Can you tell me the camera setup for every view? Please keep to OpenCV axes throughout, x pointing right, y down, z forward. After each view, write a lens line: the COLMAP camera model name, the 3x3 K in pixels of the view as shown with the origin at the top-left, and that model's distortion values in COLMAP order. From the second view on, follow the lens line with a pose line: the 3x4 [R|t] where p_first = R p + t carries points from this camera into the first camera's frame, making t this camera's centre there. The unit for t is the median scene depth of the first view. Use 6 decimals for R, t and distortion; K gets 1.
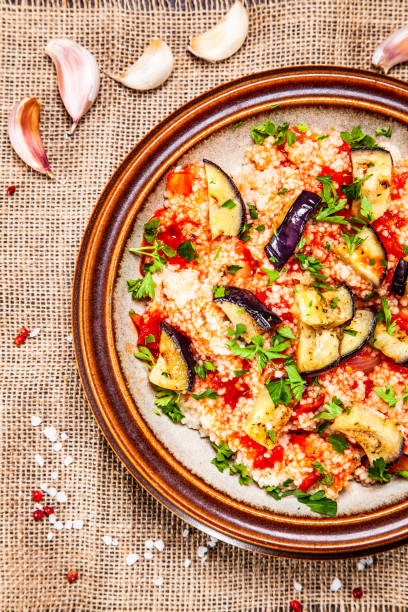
lens RADIAL K [[1541.0, 0, 204.1], [0, 1541.0, 305.8], [0, 0, 1]] dist [0.305071, -0.086572]
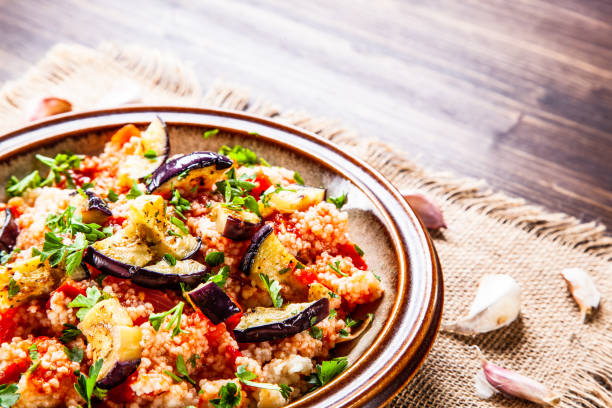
lens RADIAL K [[1505.4, 0, 306.7], [0, 1505.4, 203.4], [0, 0, 1]] dist [0.339837, -0.125157]
pose [[0.835444, 0.339378, -0.432267, 0.496292], [-0.549575, 0.516792, -0.656425, 0.494064], [0.000616, 0.785970, 0.618265, 0.454487]]
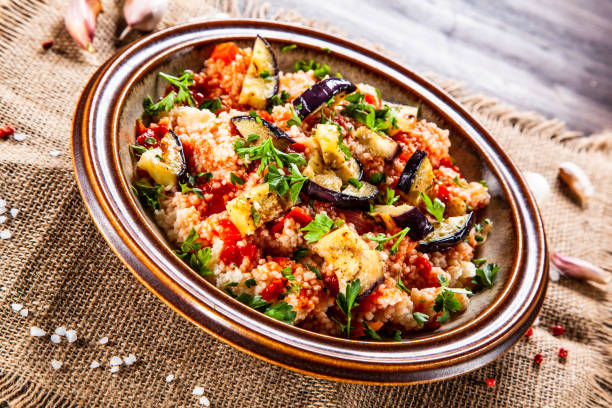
lens RADIAL K [[1561.4, 0, 312.0], [0, 1561.4, 205.2], [0, 0, 1]] dist [0.364947, 0.044194]
pose [[0.928017, 0.370363, 0.040193, 0.033828], [-0.222520, 0.637606, -0.737525, 0.749778], [-0.298779, 0.675492, 0.674123, 0.341559]]
